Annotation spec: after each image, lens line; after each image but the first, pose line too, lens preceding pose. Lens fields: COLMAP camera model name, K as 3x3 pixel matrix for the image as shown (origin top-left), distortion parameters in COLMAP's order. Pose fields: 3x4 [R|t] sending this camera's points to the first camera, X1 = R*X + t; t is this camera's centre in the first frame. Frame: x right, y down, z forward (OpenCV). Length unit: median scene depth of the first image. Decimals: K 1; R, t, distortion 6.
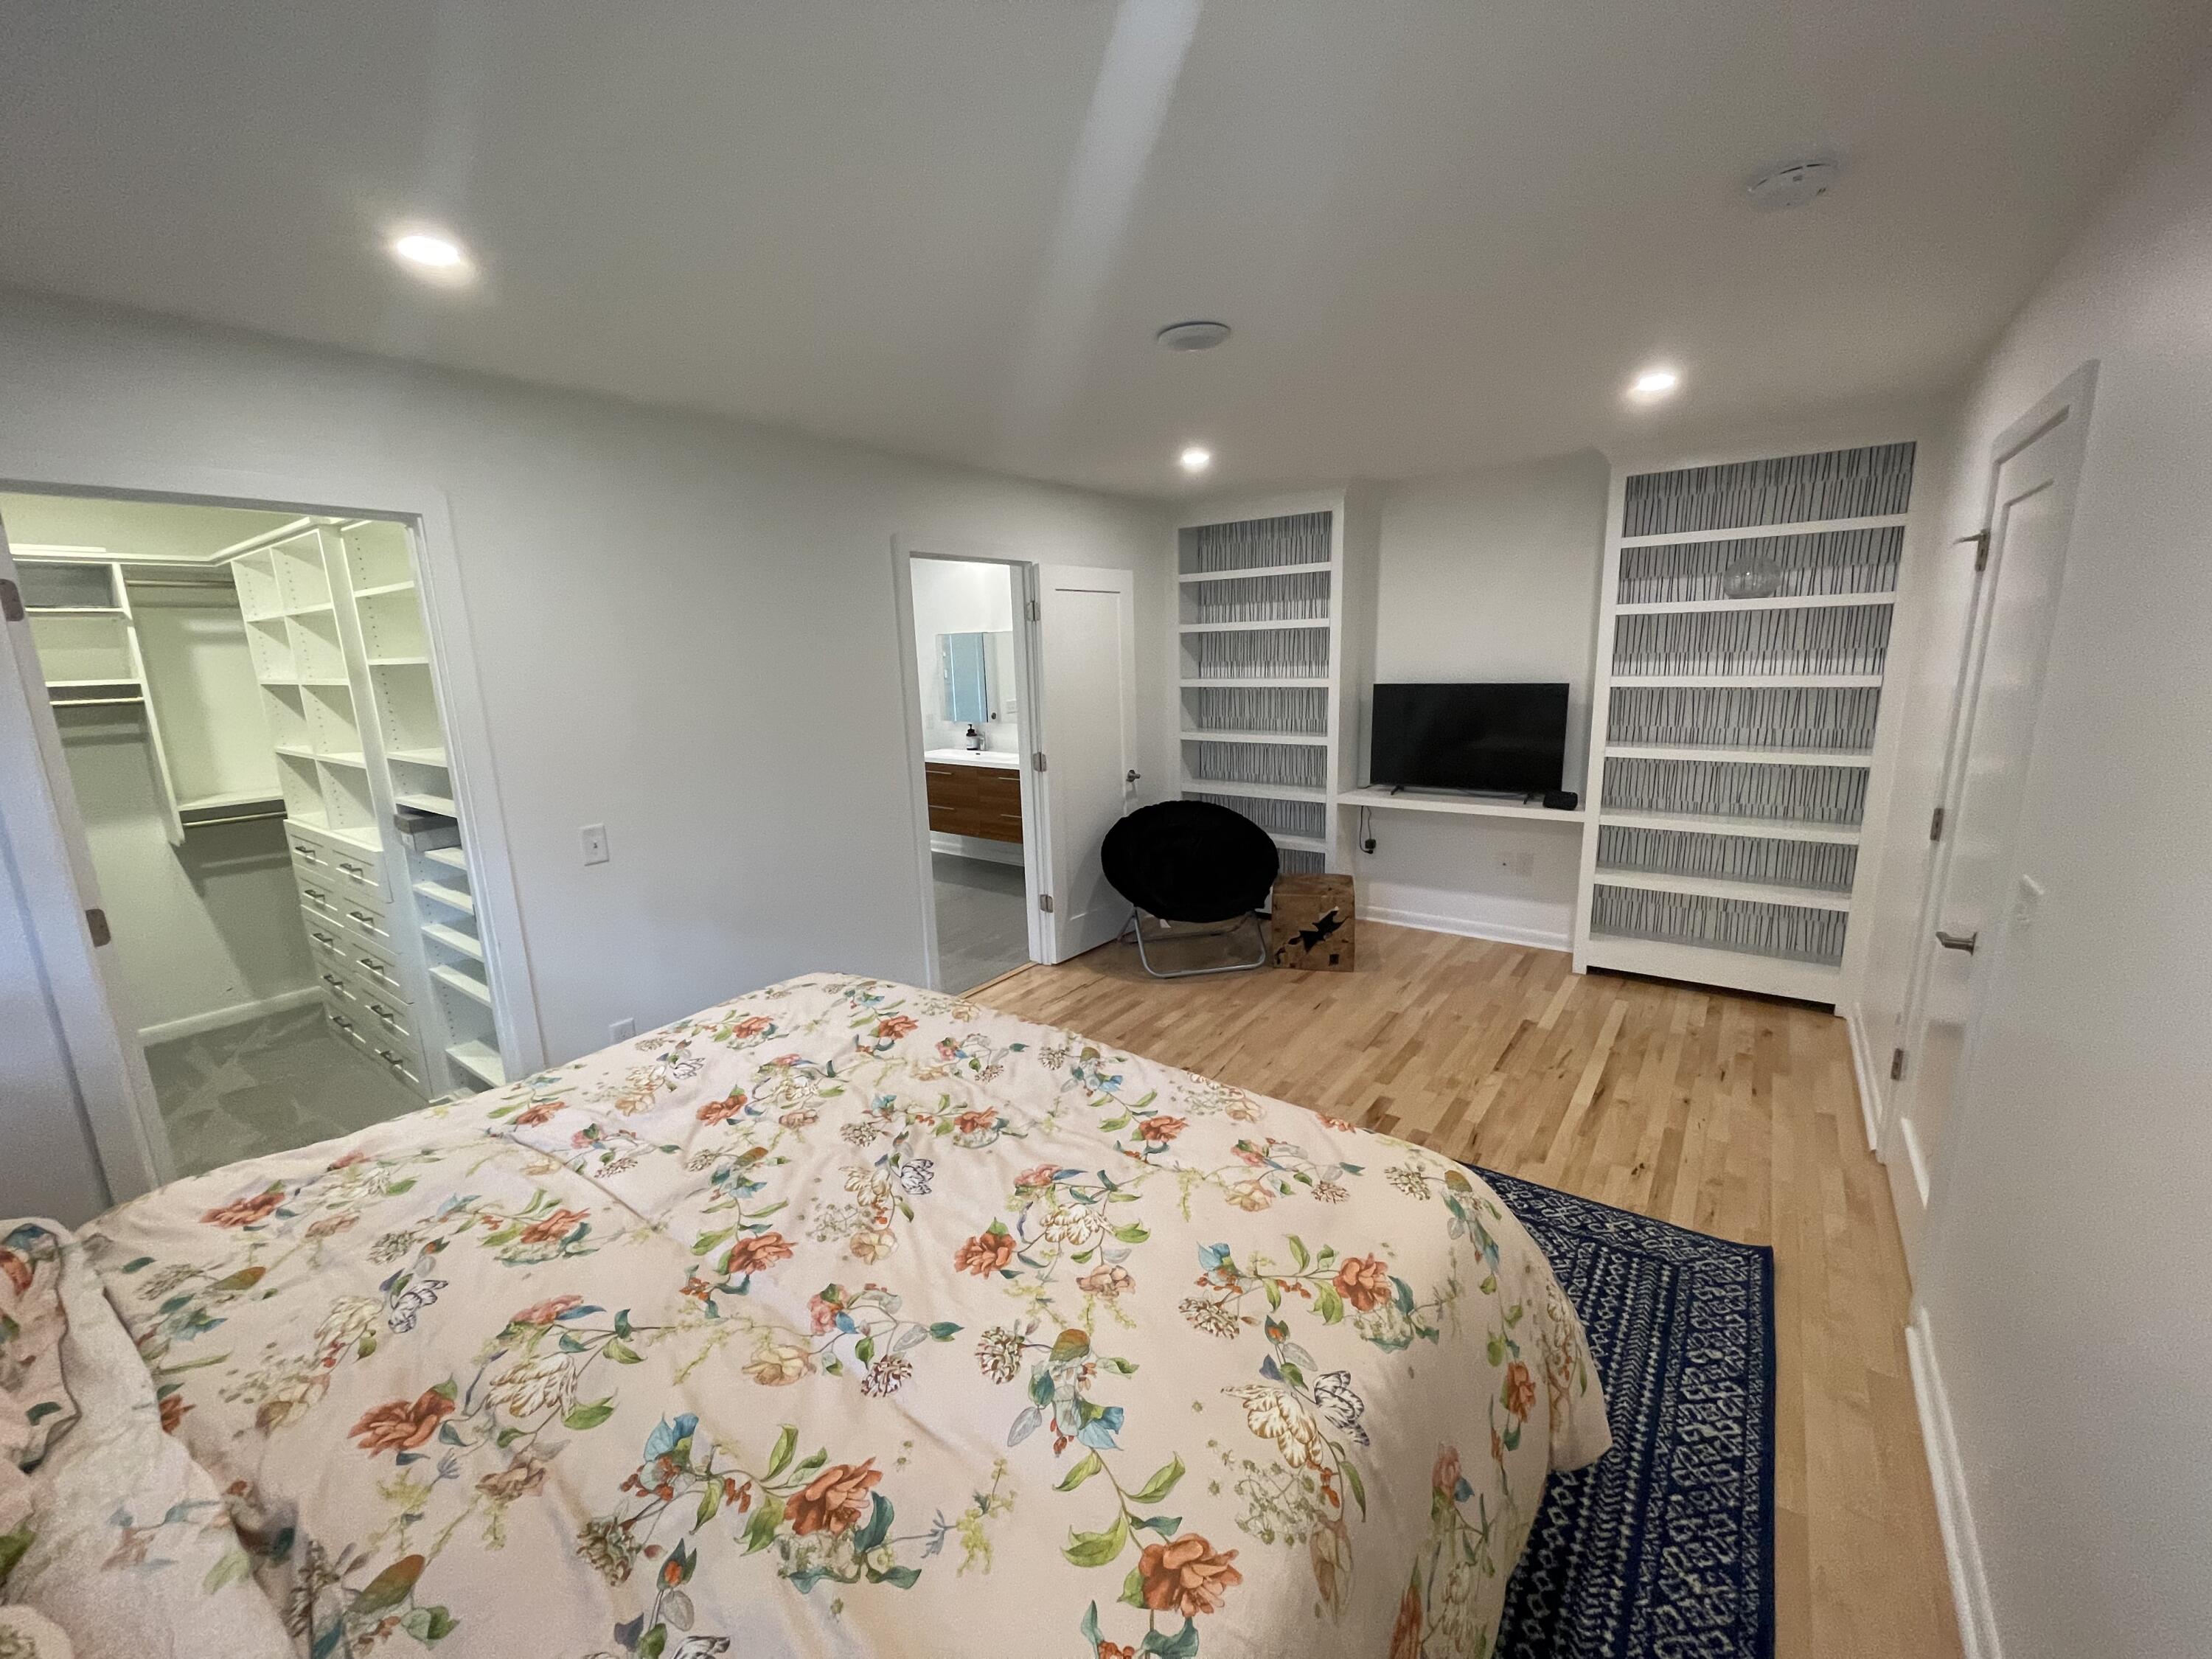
lens RADIAL K [[891.6, 0, 1106.0], [0, 891.6, 829.5], [0, 0, 1]] dist [0.000557, 0.000257]
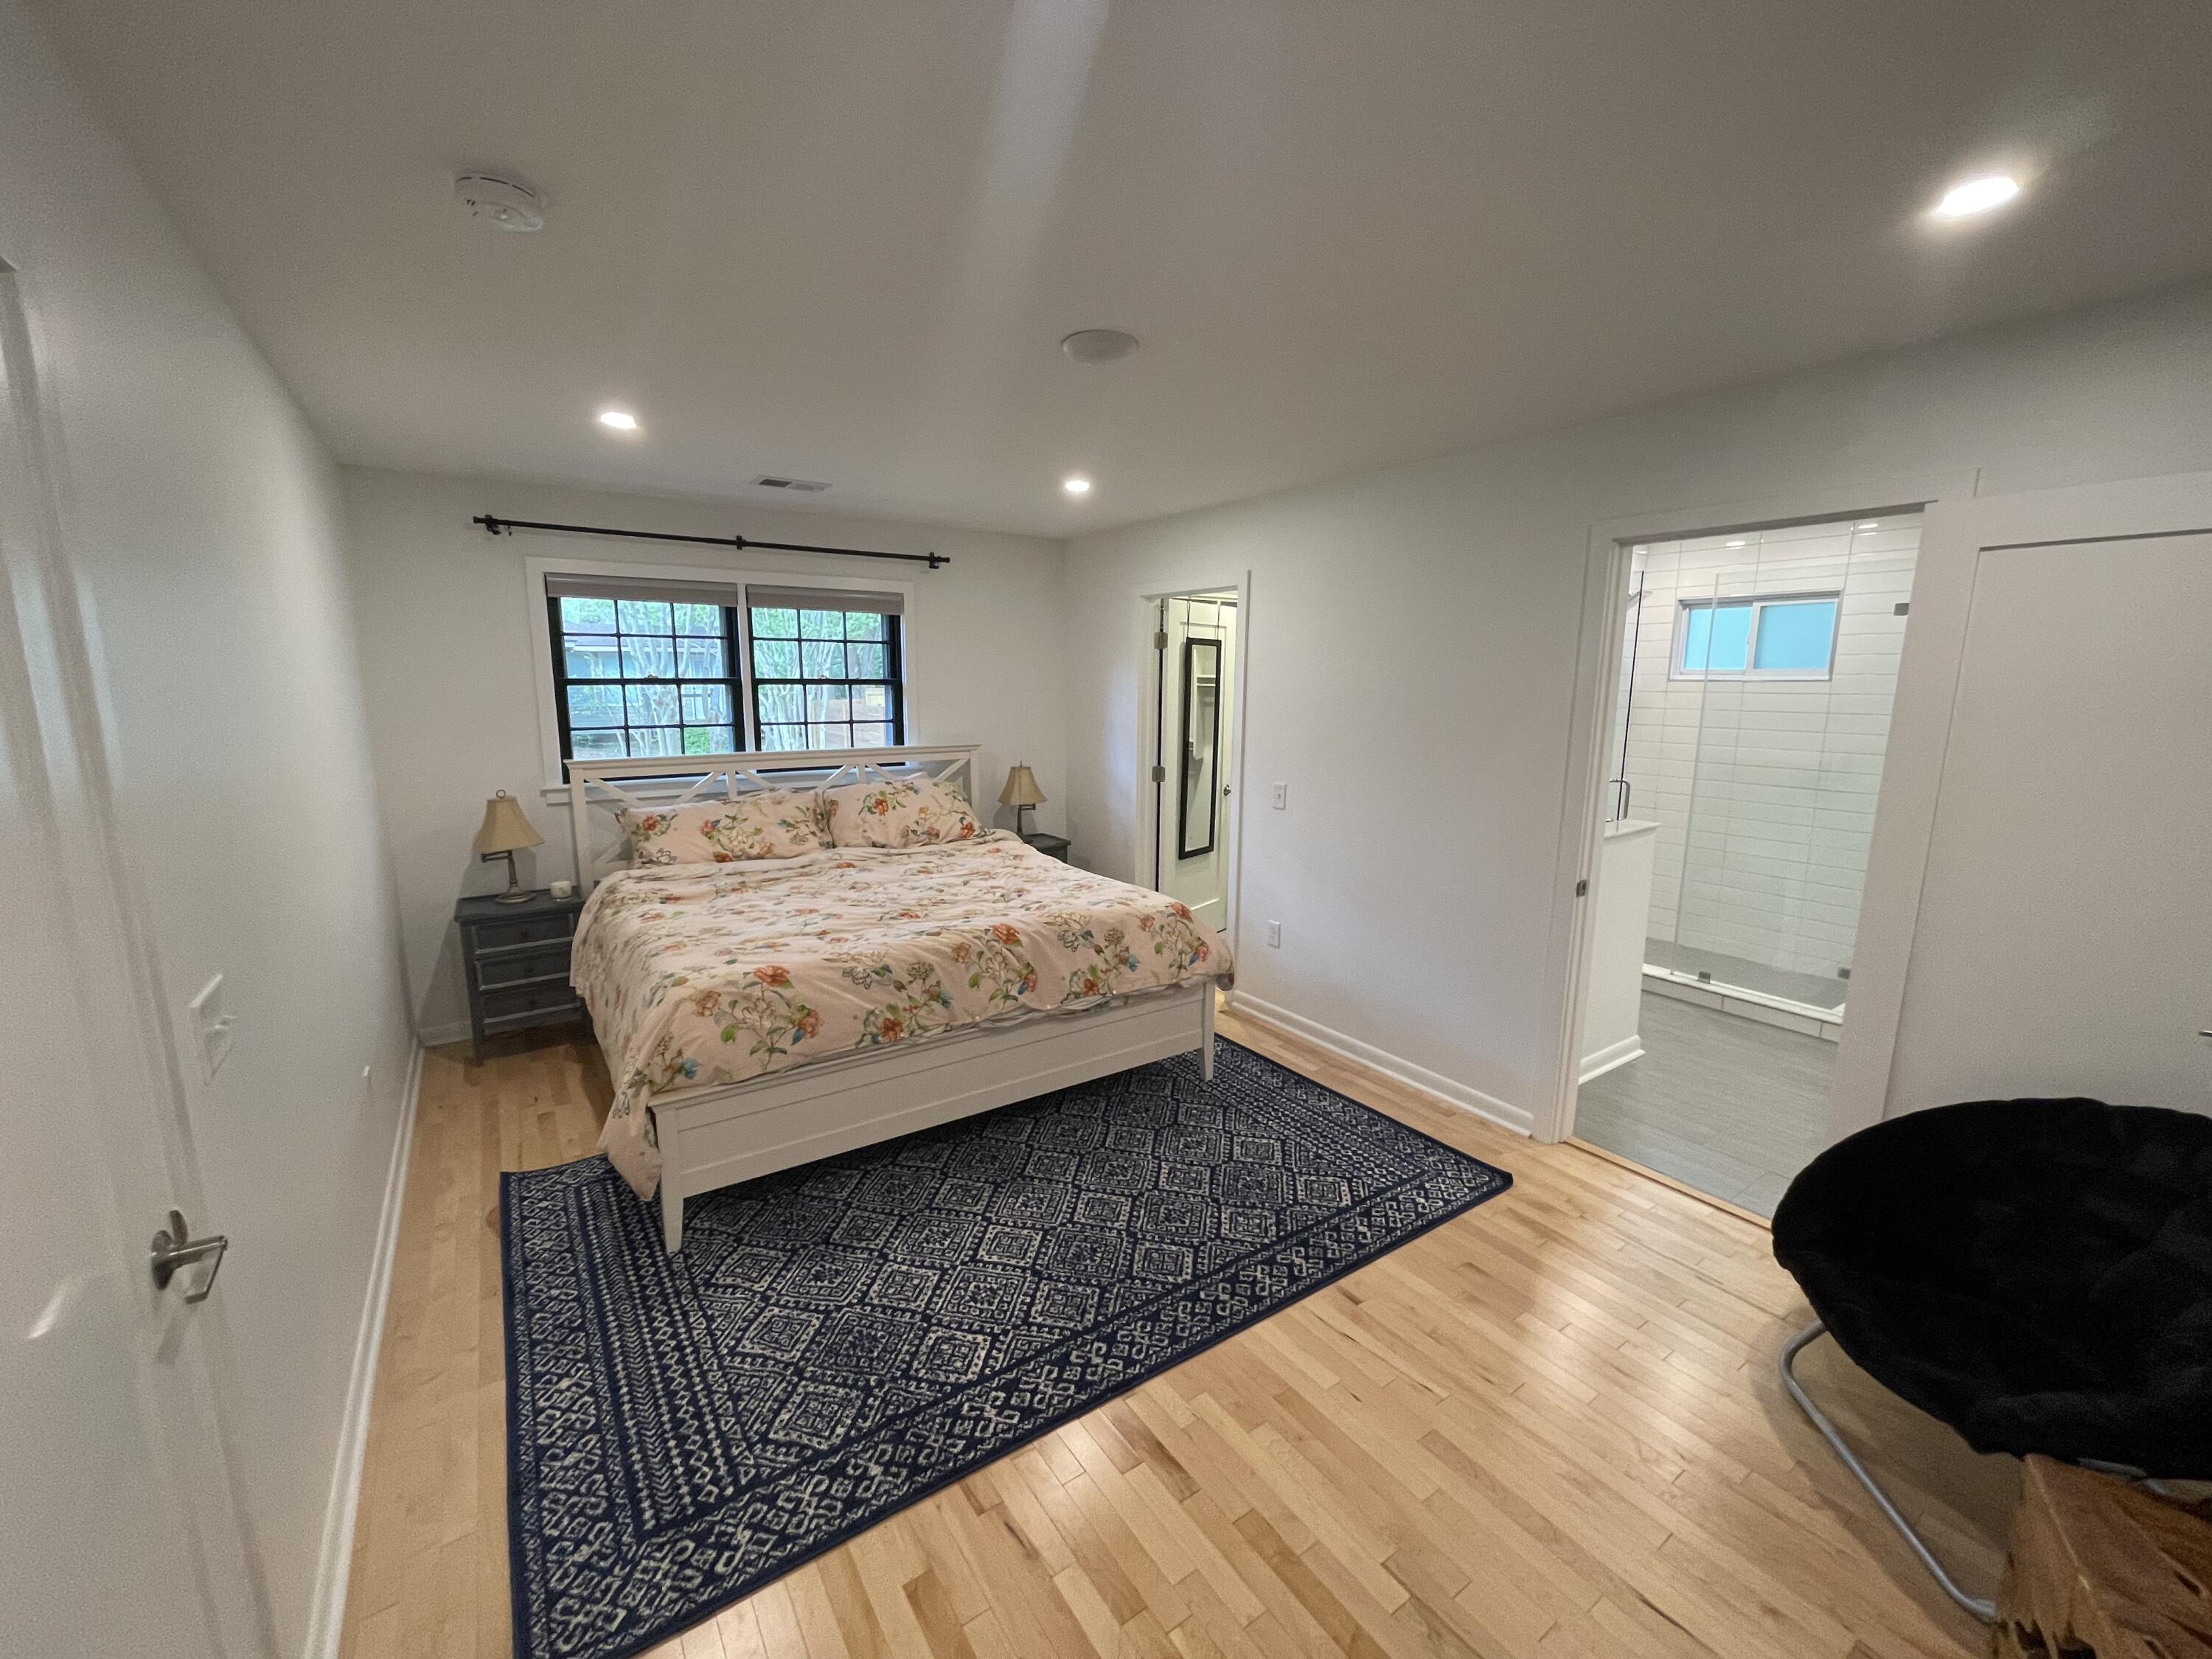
lens RADIAL K [[891.6, 0, 1106.0], [0, 891.6, 829.5], [0, 0, 1]] dist [0.000557, 0.000257]
pose [[-0.335357, 0.191949, -0.922329, 1.231722], [-0.180618, 0.947762, 0.262915, -0.365820], [0.924615, 0.254759, -0.283169, 1.619199]]
